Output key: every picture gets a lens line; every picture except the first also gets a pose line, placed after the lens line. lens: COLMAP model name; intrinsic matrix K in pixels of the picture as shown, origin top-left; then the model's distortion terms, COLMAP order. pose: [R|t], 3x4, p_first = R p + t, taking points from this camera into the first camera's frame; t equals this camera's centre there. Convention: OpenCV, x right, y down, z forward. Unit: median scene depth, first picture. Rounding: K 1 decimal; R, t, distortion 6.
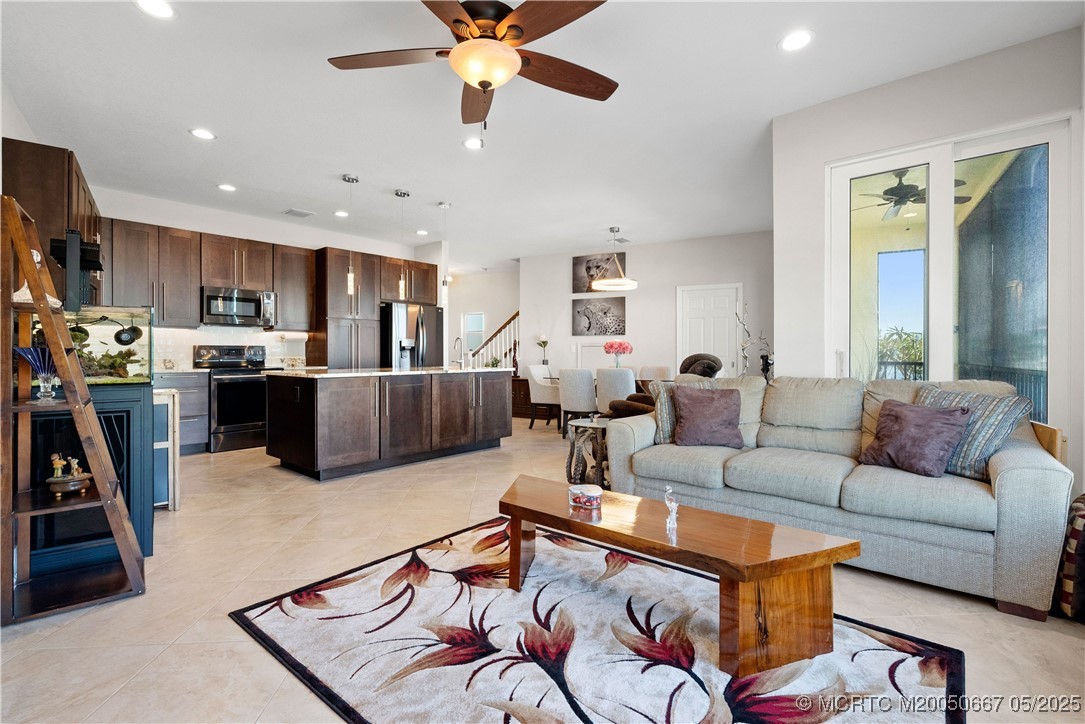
lens RADIAL K [[498.1, 0, 541.9], [0, 498.1, 355.3], [0, 0, 1]] dist [-0.009218, 0.004421]
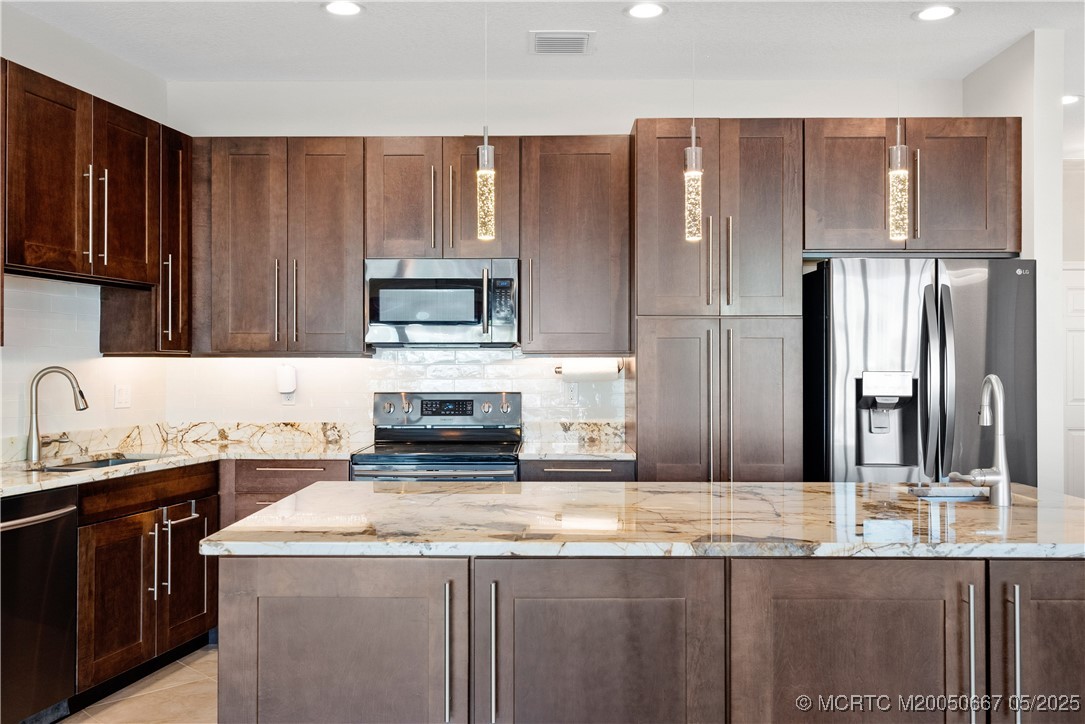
lens RADIAL K [[945.3, 0, 532.1], [0, 945.3, 365.6], [0, 0, 1]] dist [-0.005021, 0.014299]
pose [[0.644111, -0.001814, -0.764930, 0.035914], [-0.004694, 0.999969, -0.006324, -0.032959], [0.764918, 0.007664, 0.644082, 0.465072]]
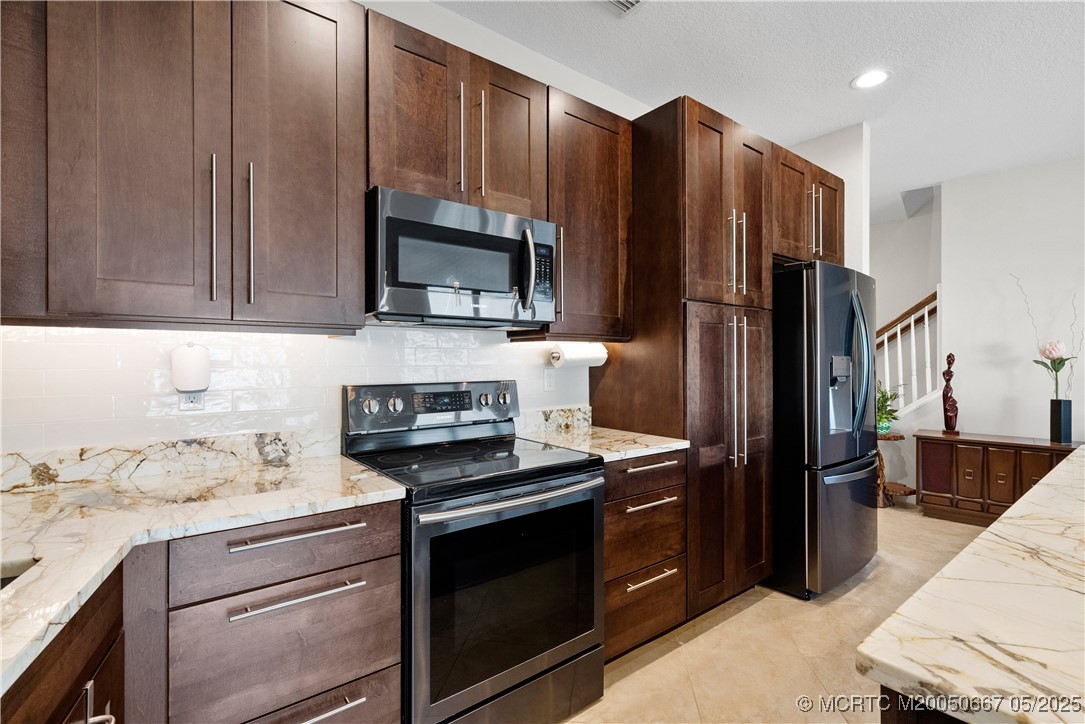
lens RADIAL K [[498.1, 0, 542.2], [0, 498.1, 361.4], [0, 0, 1]] dist [-0.009218, 0.004421]
pose [[0.980545, -0.002964, -0.196274, -0.425354], [0.001824, 0.999980, -0.005990, -0.028129], [0.196288, 0.005515, 0.980531, 0.590013]]
